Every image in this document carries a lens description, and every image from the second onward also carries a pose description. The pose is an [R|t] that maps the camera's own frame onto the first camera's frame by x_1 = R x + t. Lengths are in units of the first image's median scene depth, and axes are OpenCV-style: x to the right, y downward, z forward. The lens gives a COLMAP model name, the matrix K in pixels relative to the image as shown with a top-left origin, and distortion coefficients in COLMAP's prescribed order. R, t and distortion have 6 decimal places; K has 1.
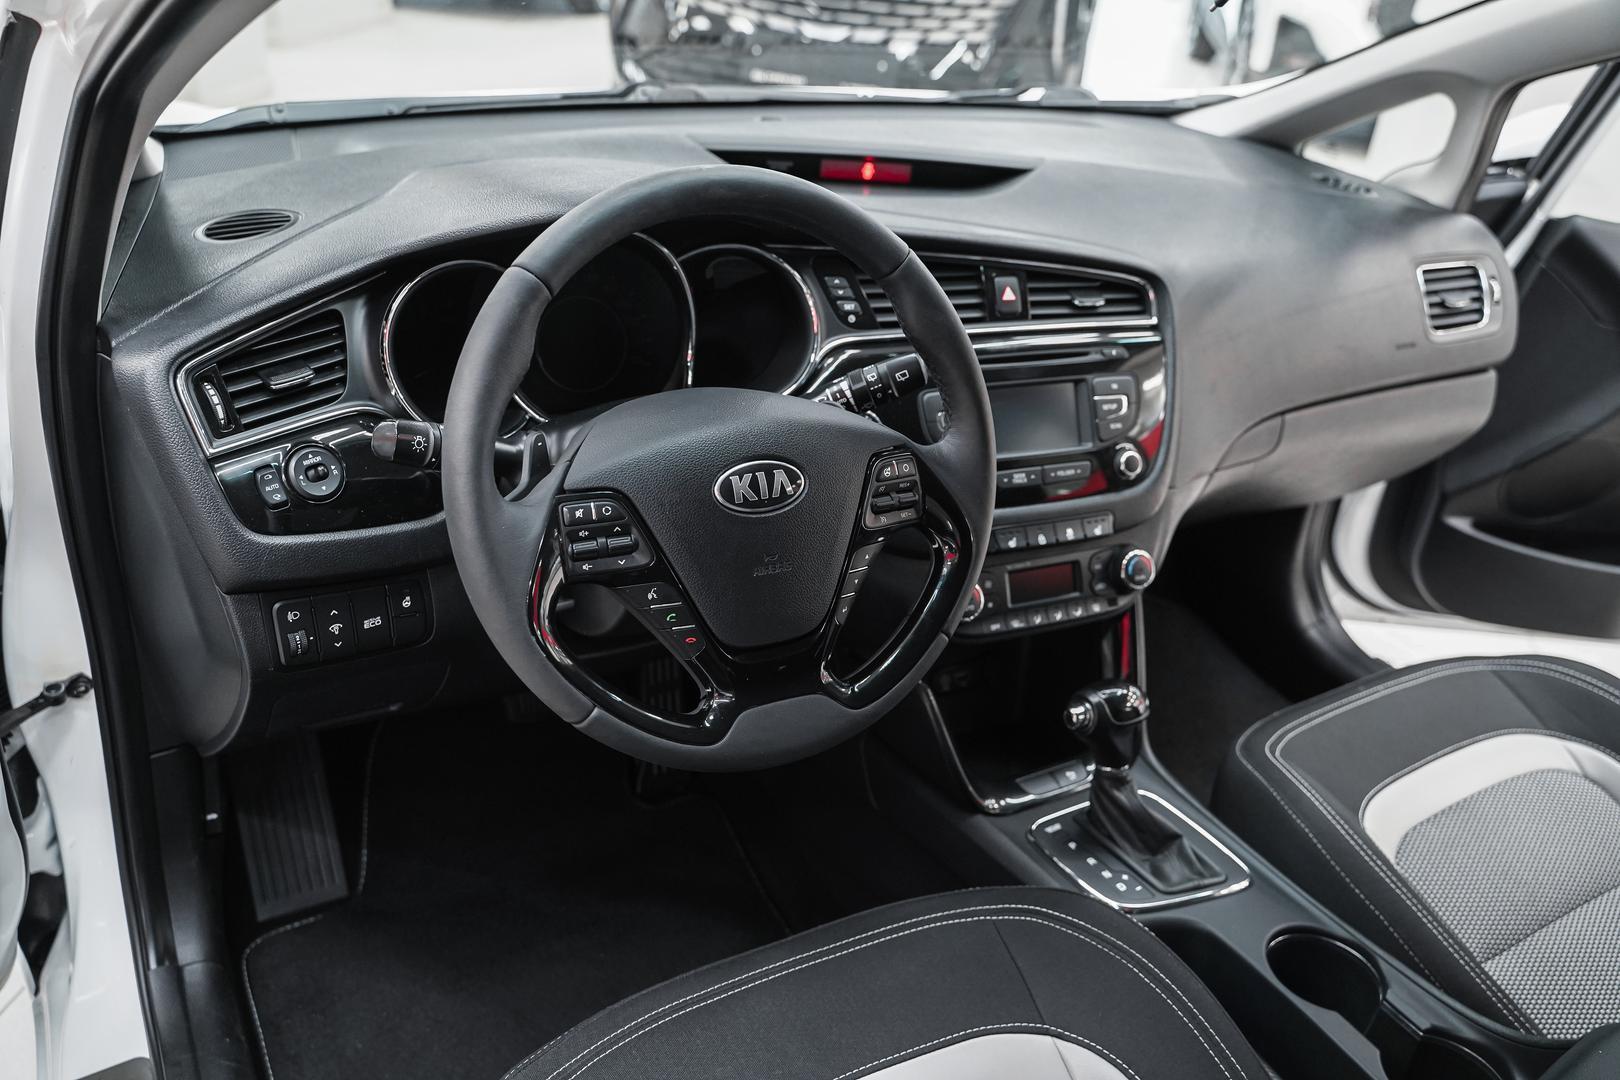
lens RADIAL K [[1285.9, 0, 805.0], [0, 1285.9, 535.3], [0, 0, 1]] dist [-0.017171, 0.009180]
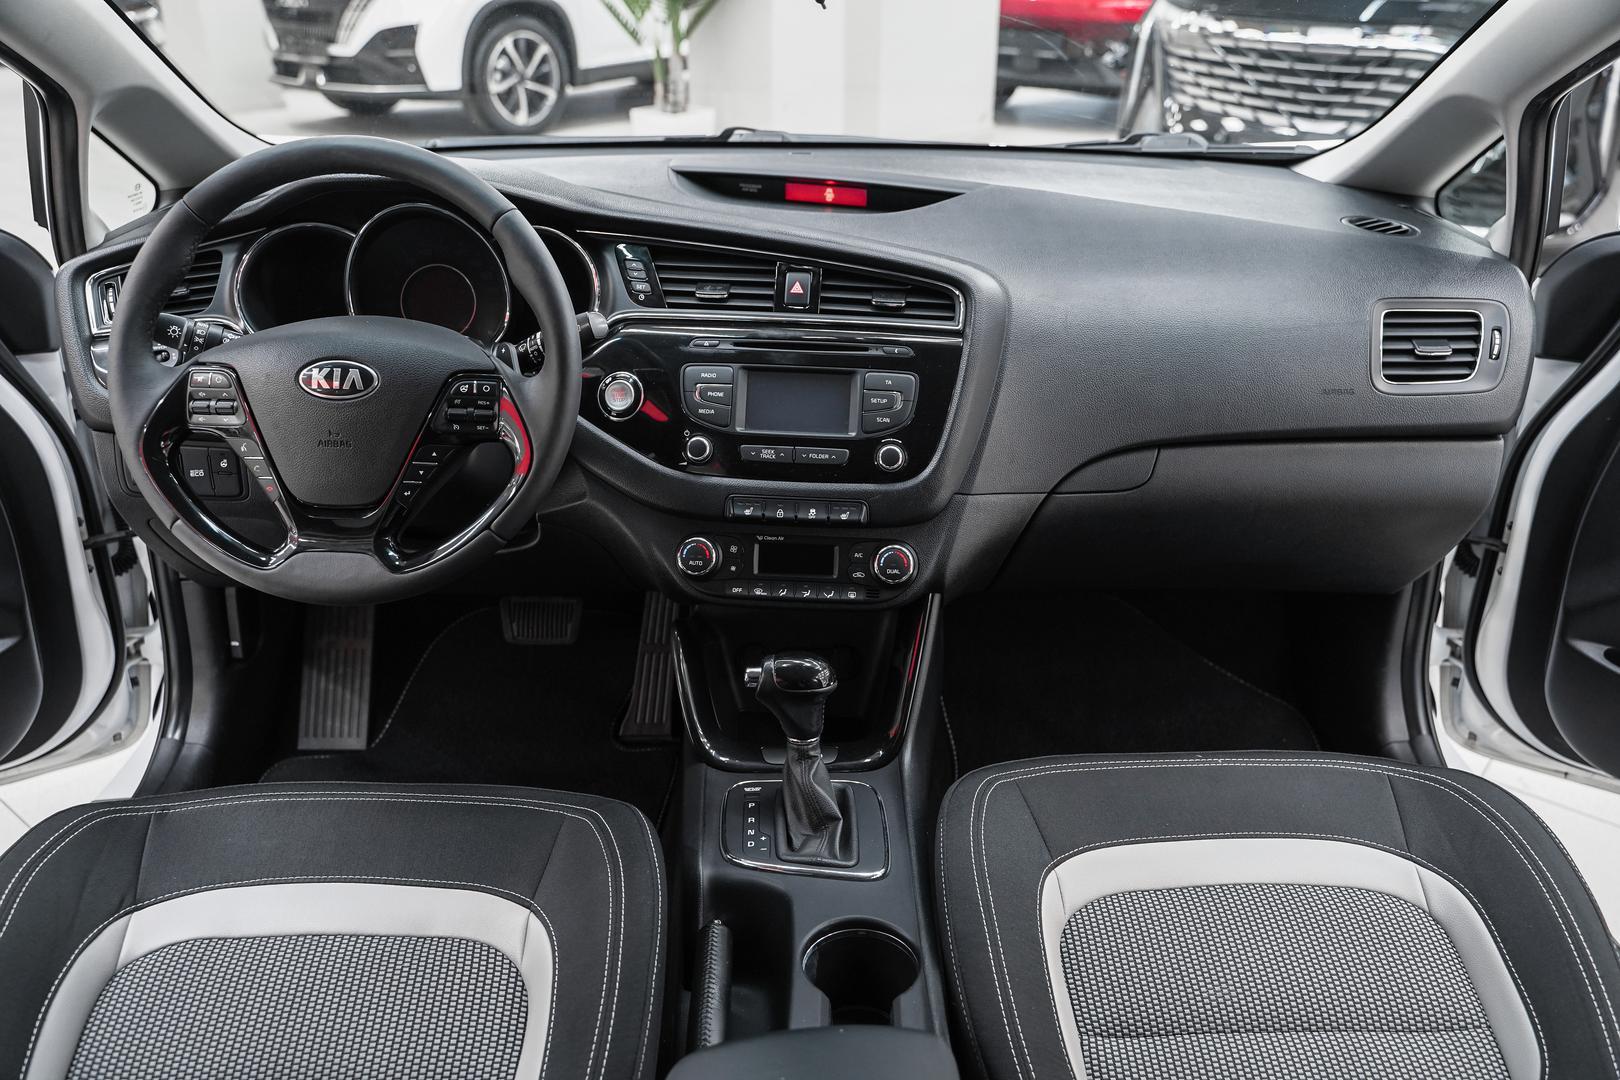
lens RADIAL K [[1285.9, 0, 805.0], [0, 1285.9, 535.4], [0, 0, 1]] dist [-0.017171, 0.009180]
pose [[0.871216, 0.132551, -0.472667, 0.664999], [-0.173519, 0.983850, -0.043926, 0.060236], [0.459211, 0.120285, 0.880146, 0.071794]]
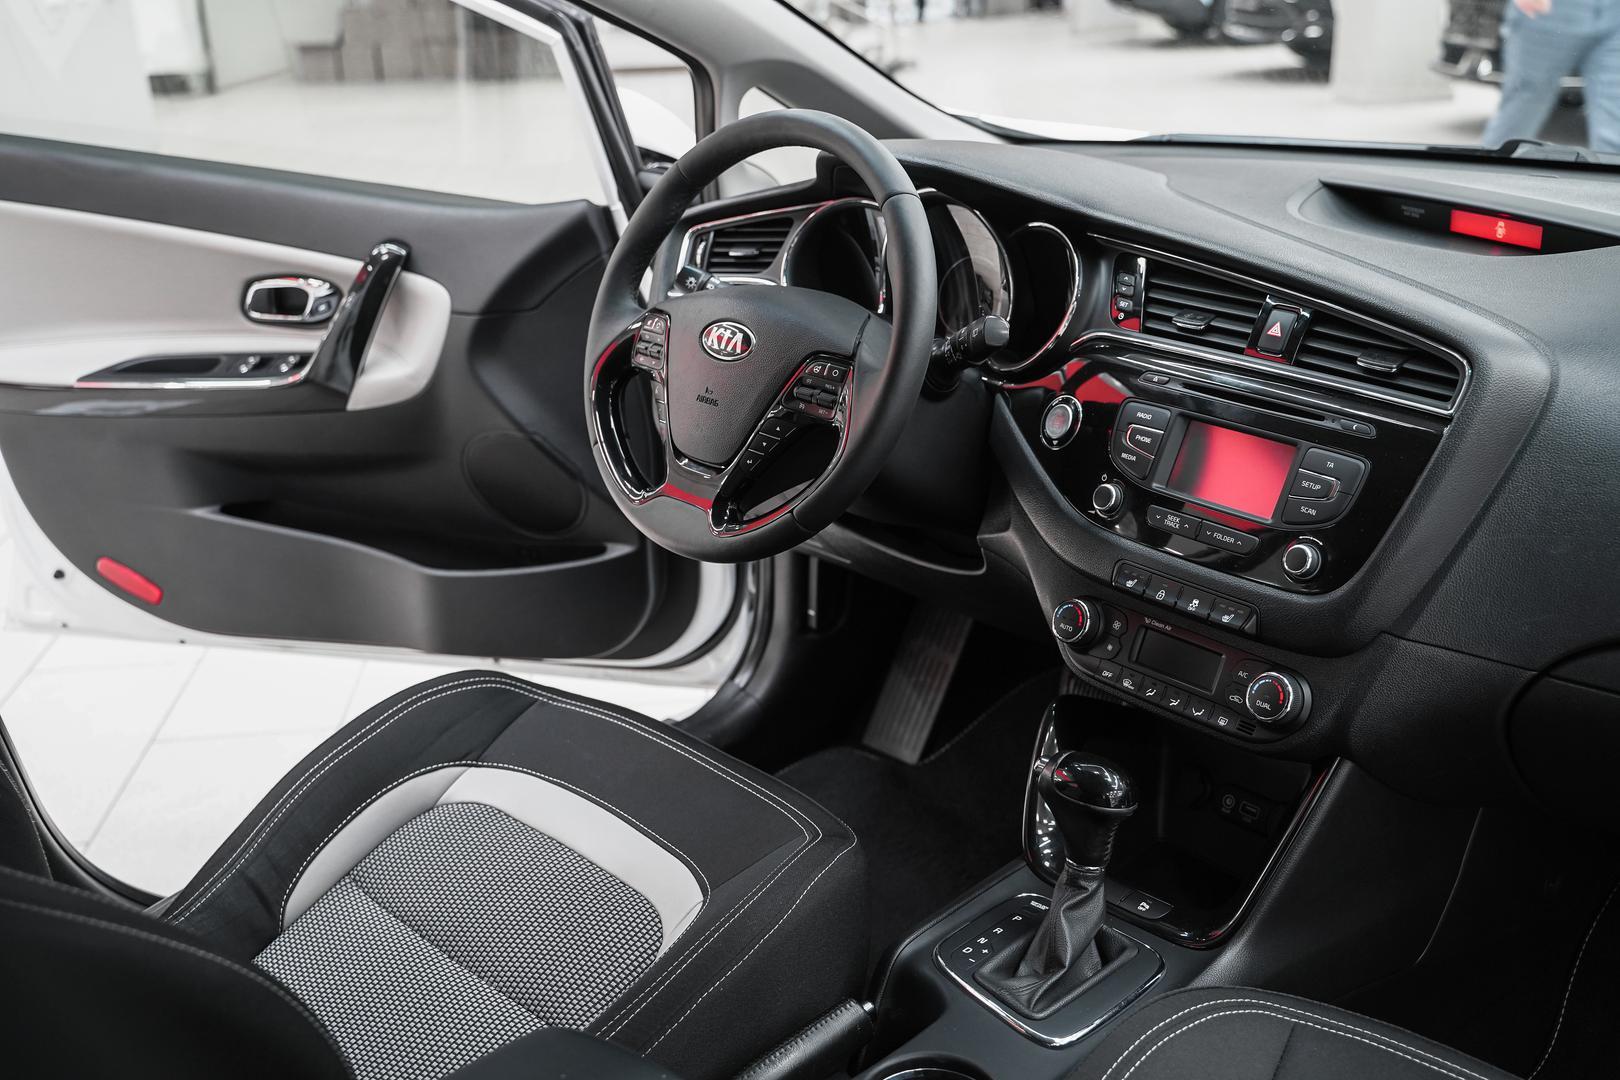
lens RADIAL K [[1582.7, 0, 805.8], [0, 1582.7, 531.3], [0, 0, 1]] dist [-0.002711, 0.000000]
pose [[0.258318, 0.254998, -0.931798, 1.034214], [-0.408996, 0.902696, 0.133650, -0.074860], [0.875211, 0.346578, 0.337476, 0.393898]]
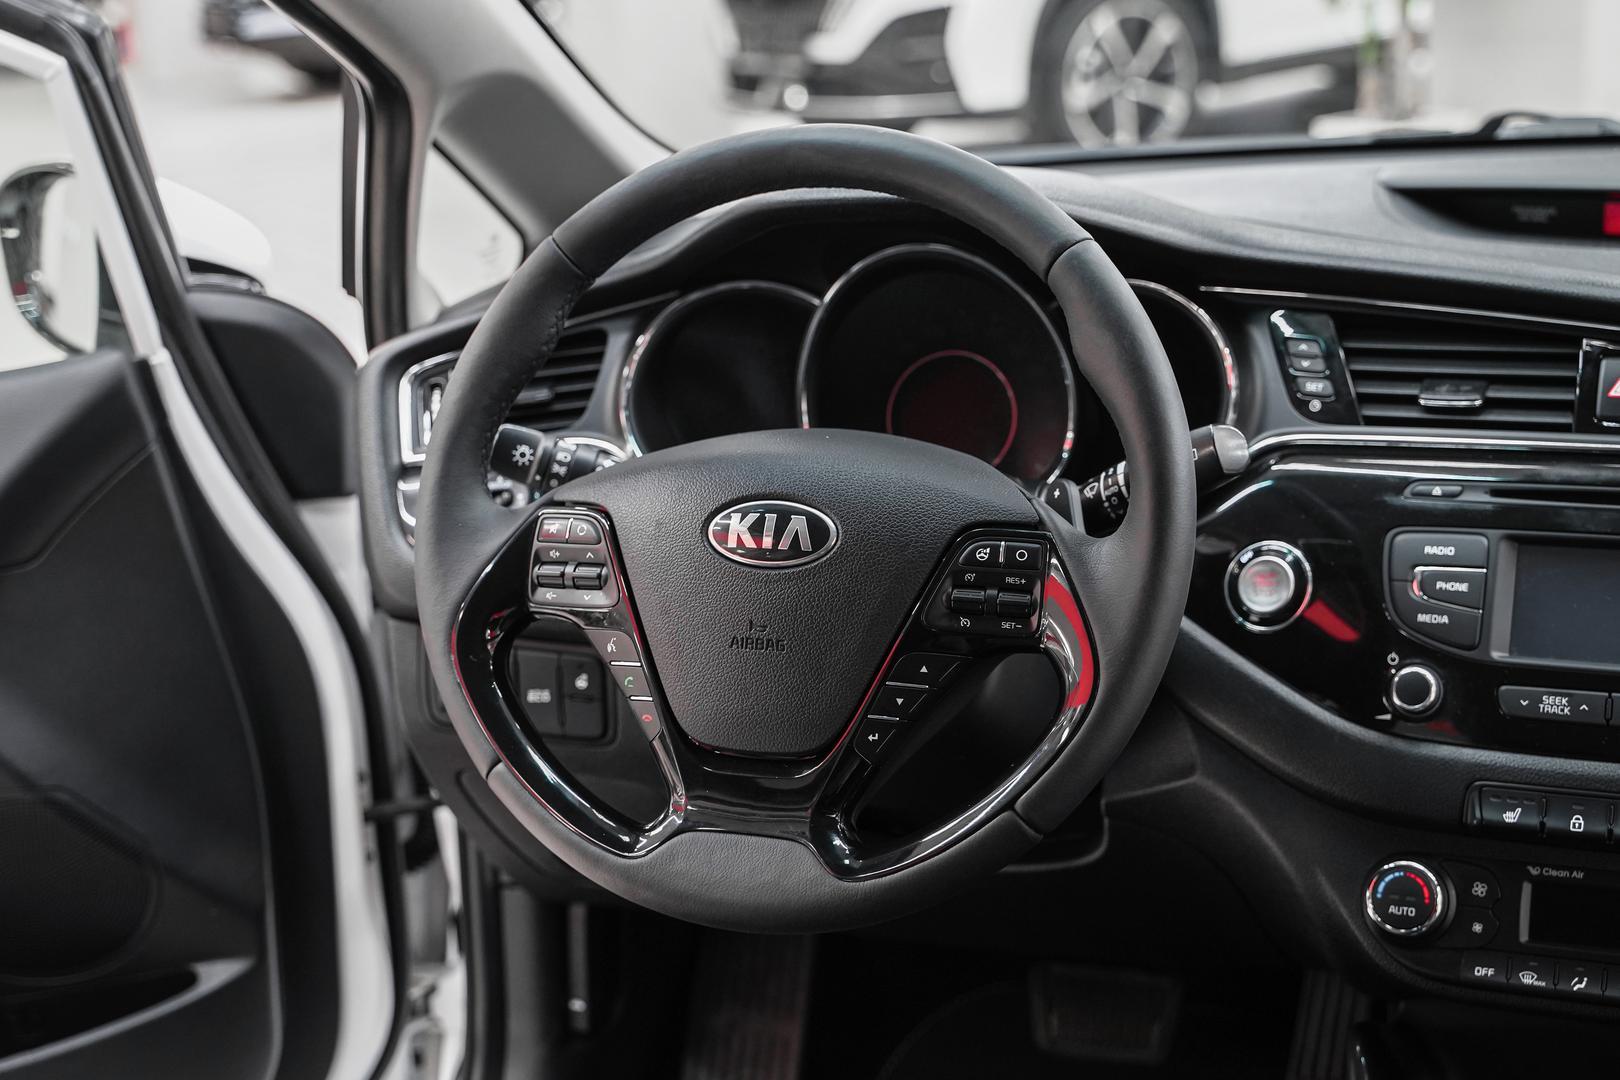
lens RADIAL K [[2344.6, 0, 780.6], [0, 2344.6, 536.0], [0, 0, 1]] dist [0.006089, 0.000000]
pose [[0.648750, 0.074046, -0.757391, 0.659877], [-0.247798, 0.961569, -0.118246, 0.080874], [0.719528, 0.264392, 0.642166, 0.093978]]
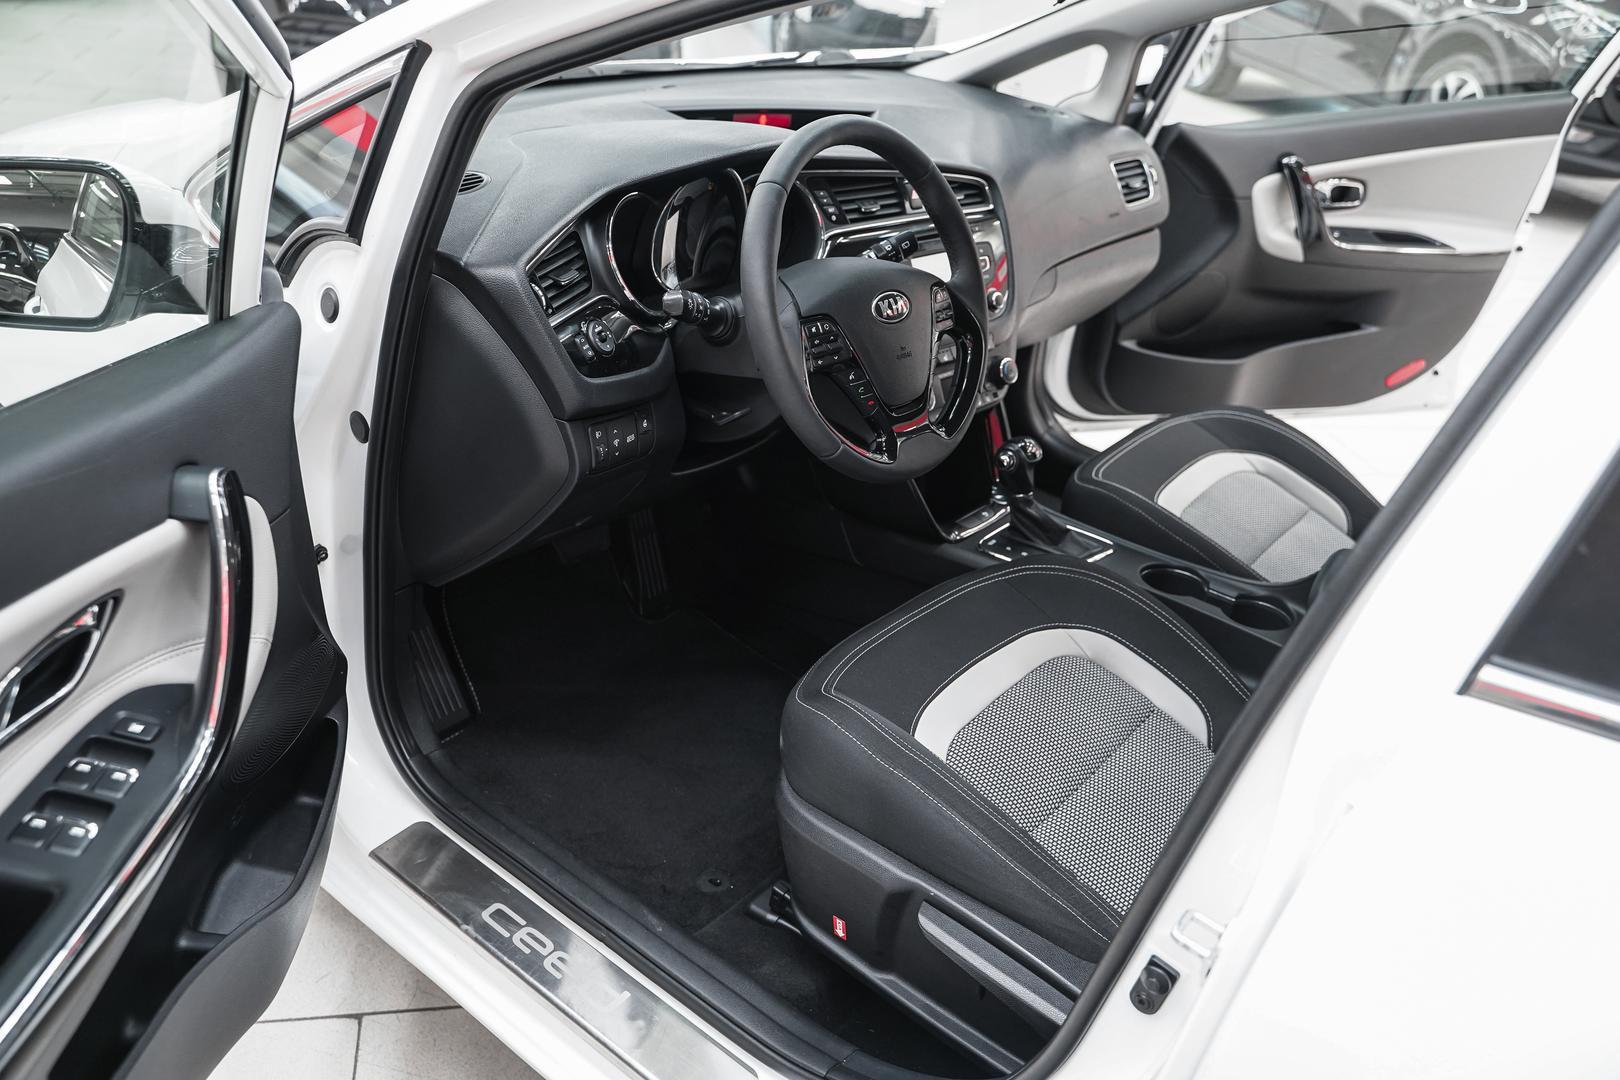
lens RADIAL K [[1285.9, 0, 803.3], [0, 1285.9, 546.3], [0, 0, 1]] dist [-0.017171, 0.009180]
pose [[0.932233, -0.167920, 0.320537, -0.483736], [0.155243, 0.985742, 0.064901, 0.093711], [-0.326865, -0.010742, 0.945010, -0.357212]]
